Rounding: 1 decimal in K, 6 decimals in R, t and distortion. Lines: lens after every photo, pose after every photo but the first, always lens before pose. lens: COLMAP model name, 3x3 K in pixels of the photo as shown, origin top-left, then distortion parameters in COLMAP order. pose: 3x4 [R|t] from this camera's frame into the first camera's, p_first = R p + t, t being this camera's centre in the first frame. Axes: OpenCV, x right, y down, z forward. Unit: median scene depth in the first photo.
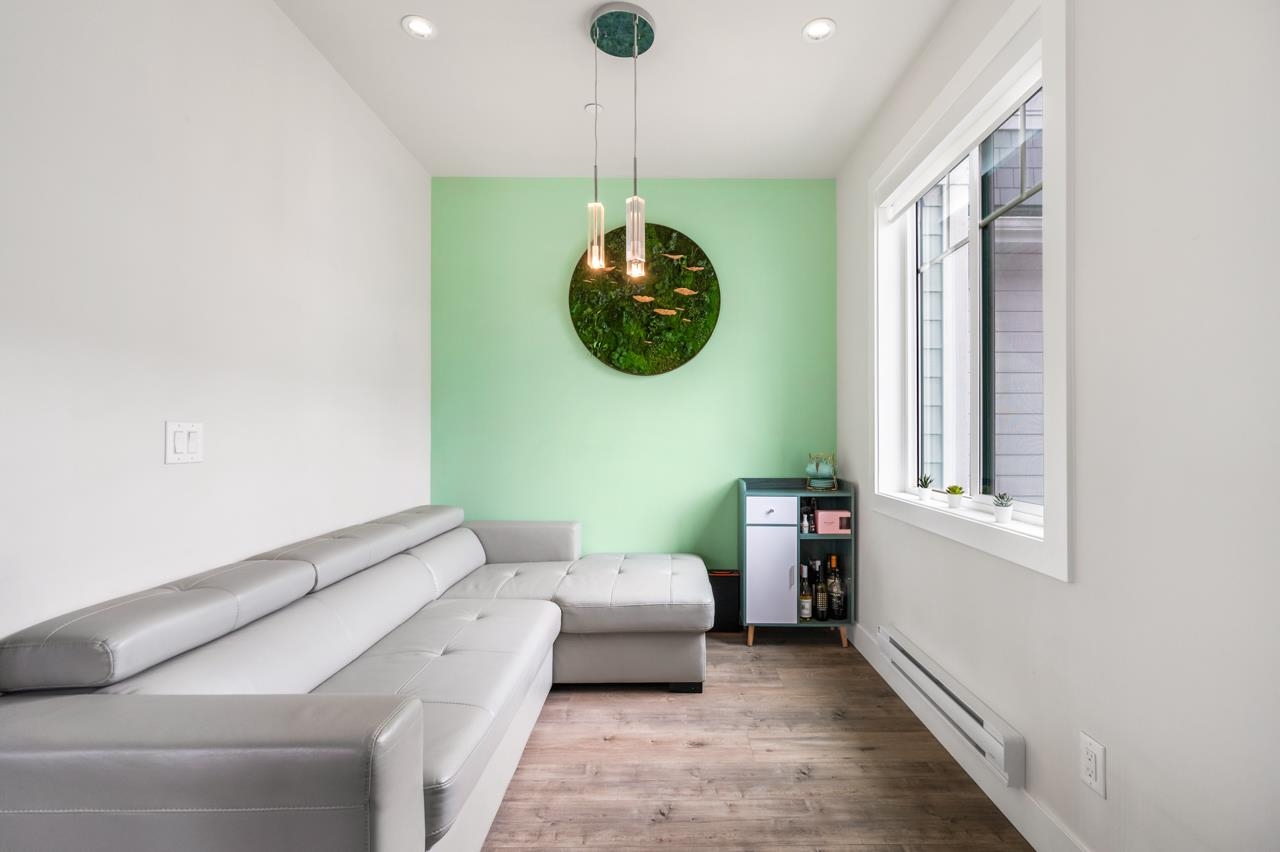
lens RADIAL K [[540.2, 0, 663.4], [0, 540.2, 431.8], [0, 0, 1]] dist [-0.000231, -0.000297]
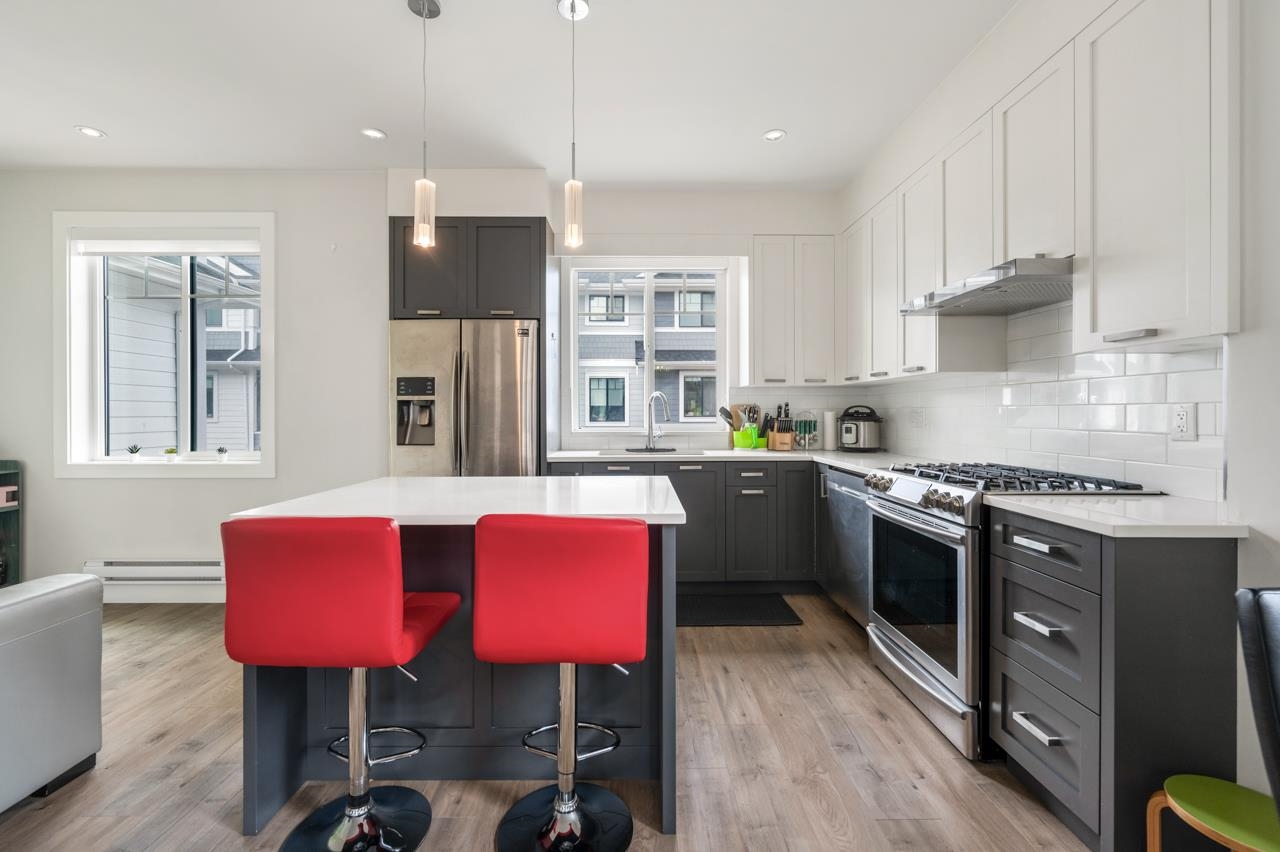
lens RADIAL K [[531.9, 0, 636.0], [0, 531.9, 414.3], [0, 0, 1]] dist [0.002312, 0.000395]
pose [[-0.012597, 0.001744, 0.999919, -0.779804], [-0.003020, 0.999994, -0.001782, -0.003908], [-0.999916, -0.003042, -0.012592, -0.281907]]
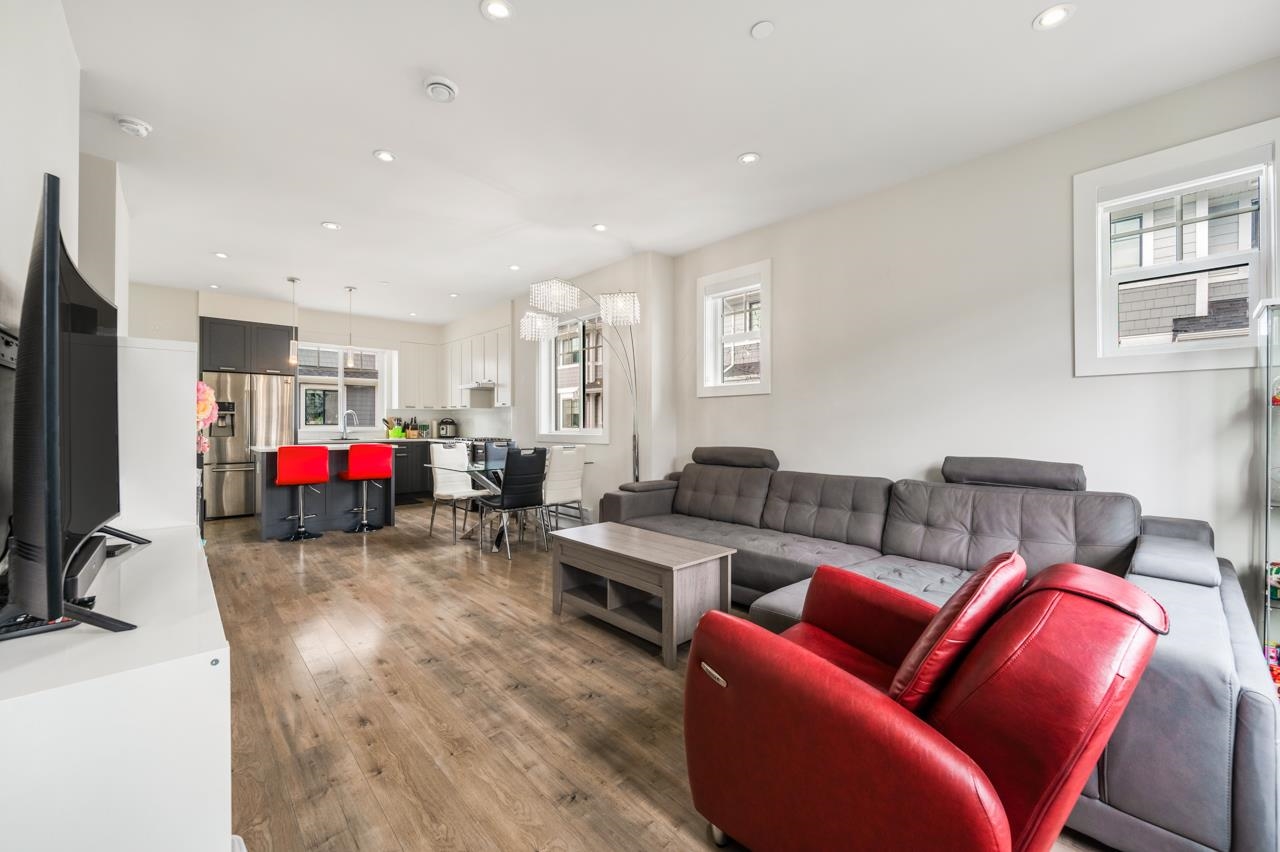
lens RADIAL K [[510.1, 0, 642.6], [0, 510.1, 422.4], [0, 0, 1]] dist [0.000756, 0.000151]
pose [[-0.677444, 0.002299, 0.735571, -2.373678], [-0.003198, 0.999976, -0.006071, 0.008093], [-0.735568, -0.006465, -0.677421, 0.307402]]
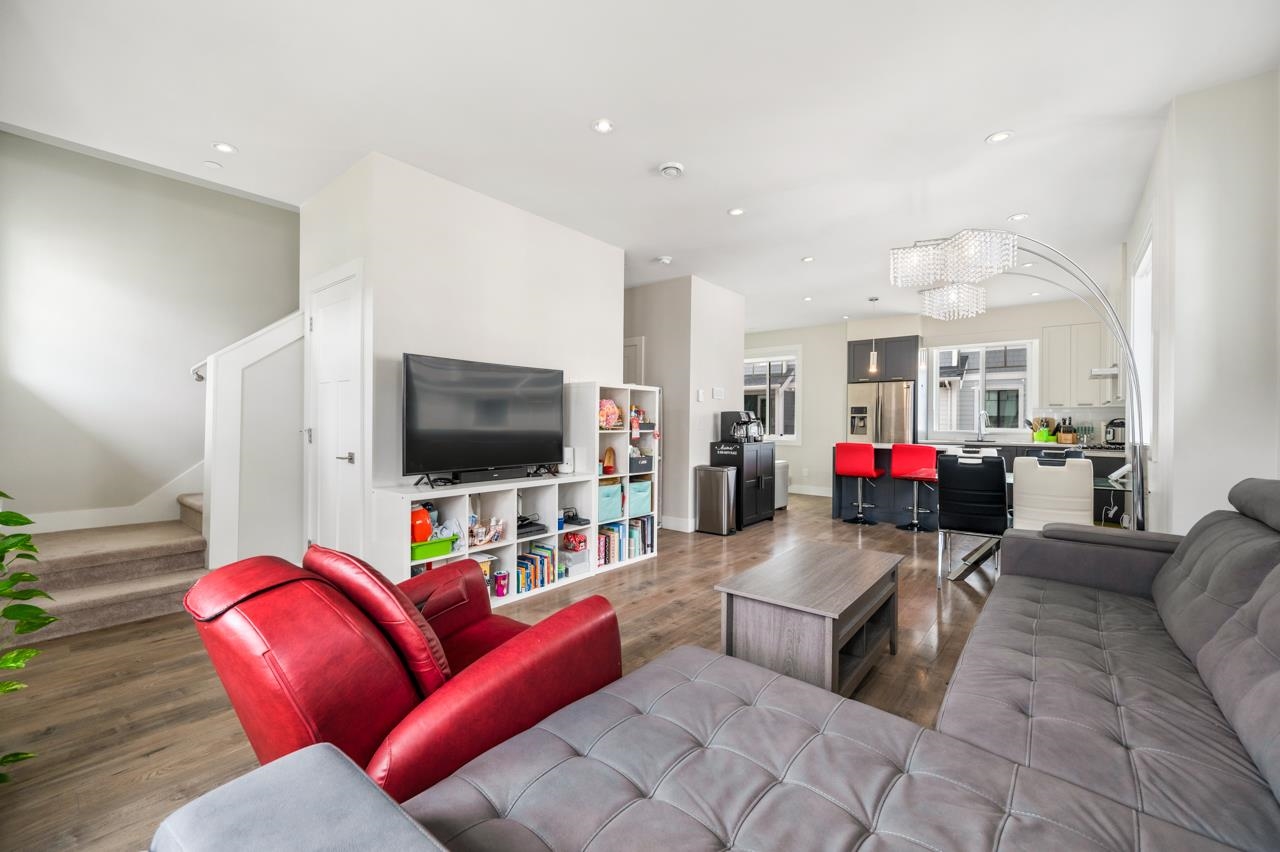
lens RADIAL K [[520.1, 0, 638.0], [0, 520.1, 420.8], [0, 0, 1]] dist [0.002383, -0.000224]
pose [[0.634845, 0.007143, 0.772606, -2.445504], [-0.011519, 0.999934, 0.000221, 0.003124], [-0.772554, -0.009040, 0.634885, -0.656469]]
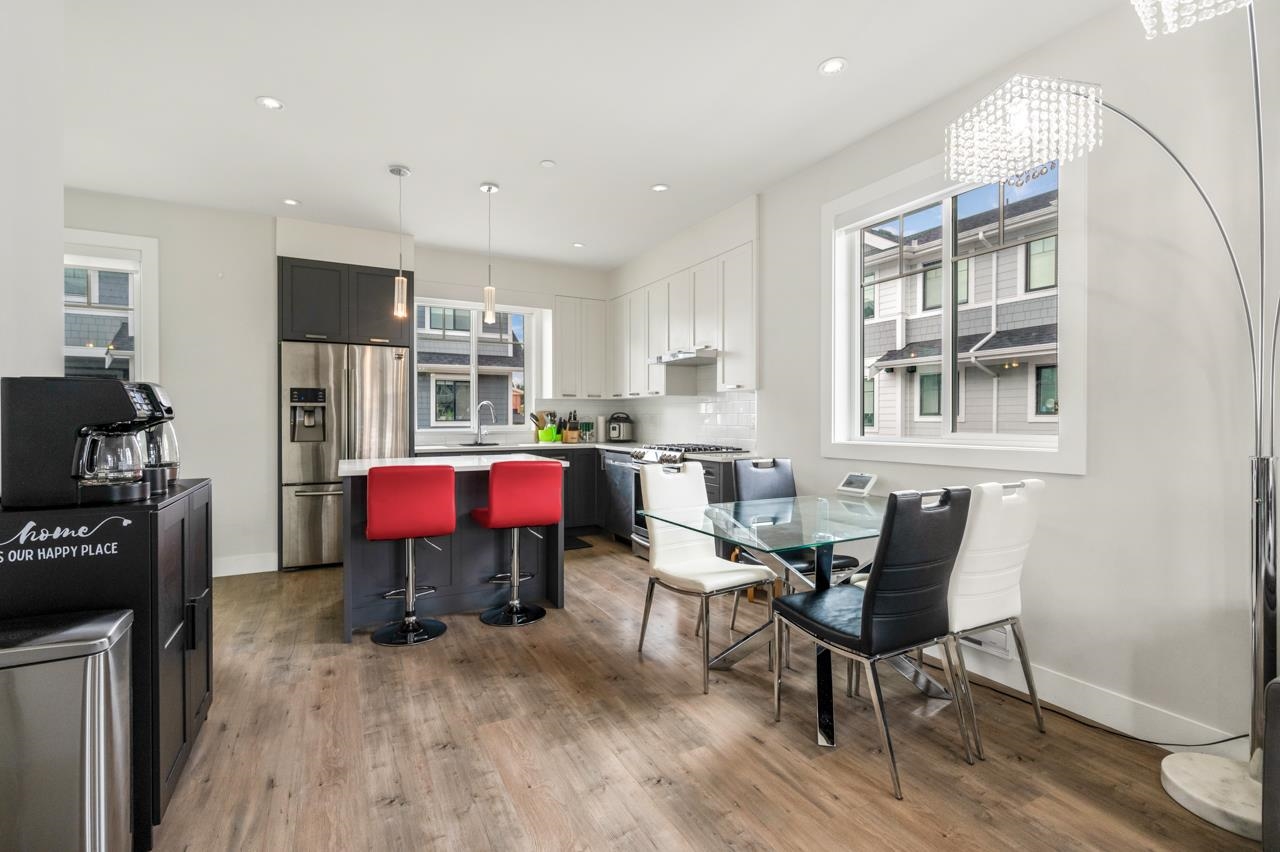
lens RADIAL K [[575.7, 0, 638.4], [0, 575.7, 423.8], [0, 0, 1]] dist [0.000488, -0.000254]
pose [[-0.471473, -0.006654, 0.881855, -1.415603], [-0.004020, 0.999977, 0.005396, 0.000852], [-0.881871, -0.001001, -0.471489, 0.108080]]
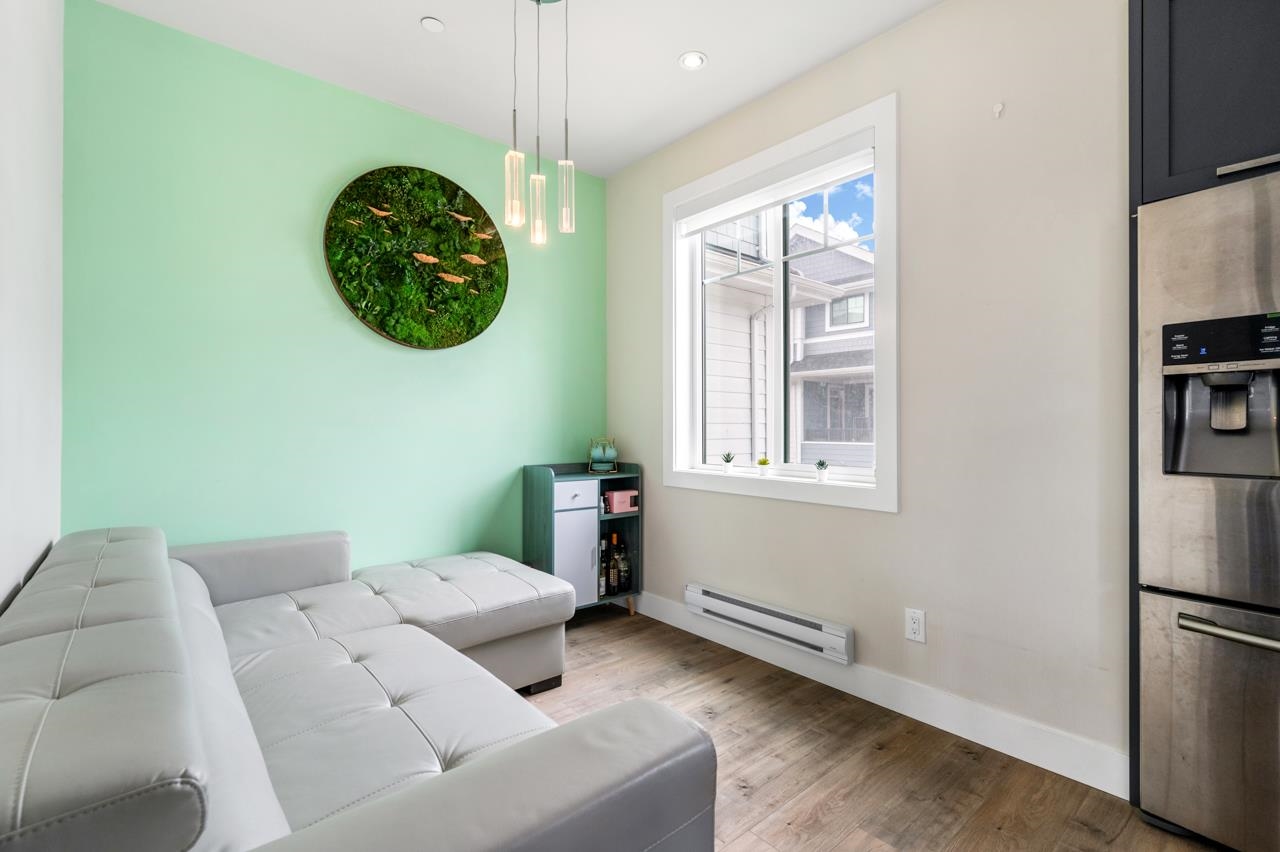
lens RADIAL K [[575.7, 0, 638.4], [0, 575.7, 423.8], [0, 0, 1]] dist [0.000488, -0.000254]
pose [[0.764777, 0.004205, 0.644282, -0.399141], [-0.003538, 0.999991, -0.002327, 0.015224], [-0.644286, -0.000500, 0.764785, 0.103785]]
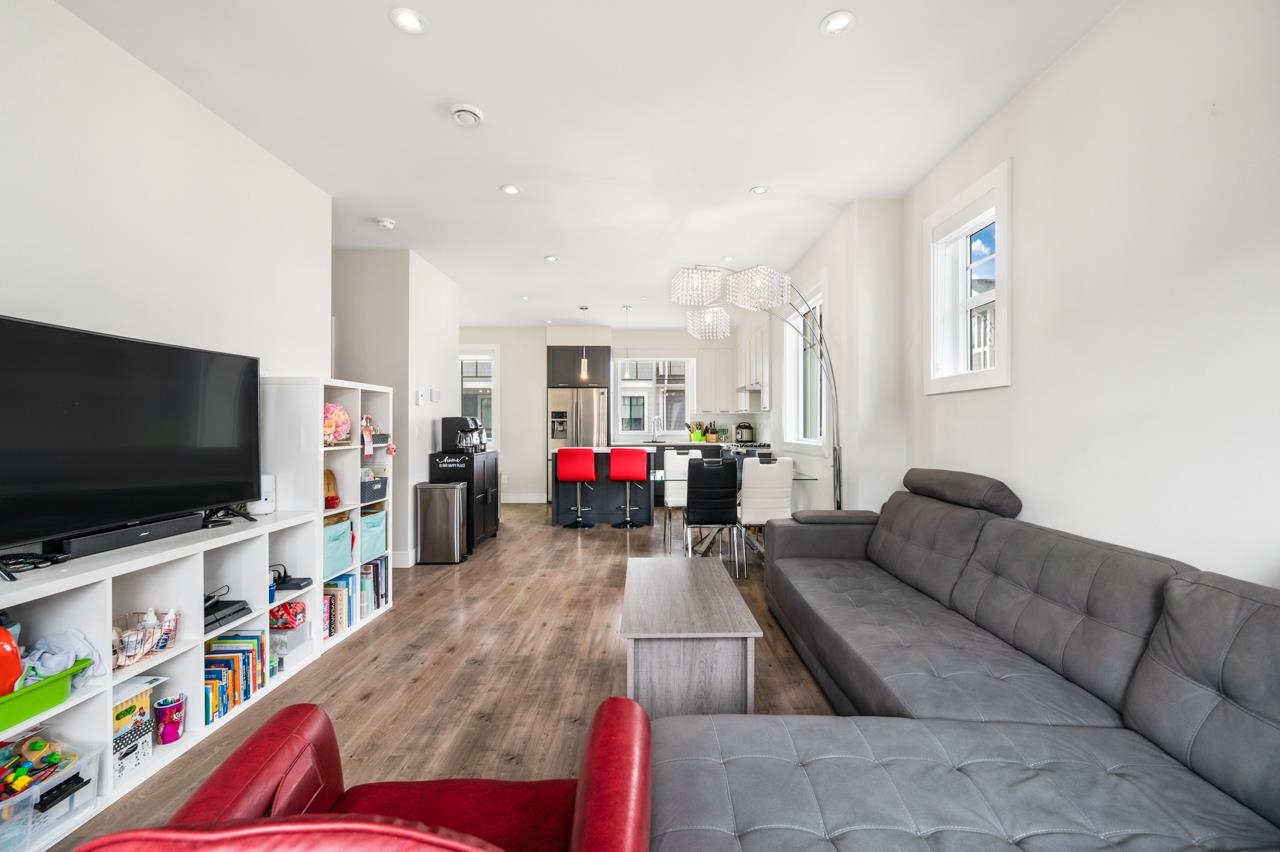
lens RADIAL K [[532.8, 0, 659.7], [0, 532.8, 423.3], [0, 0, 1]] dist [-0.000685, 0.000024]
pose [[-0.017953, 0.002440, 0.999836, -2.442814], [-0.003853, 0.999989, -0.002510, -0.014540], [-0.999831, -0.003897, -0.017944, -0.311531]]
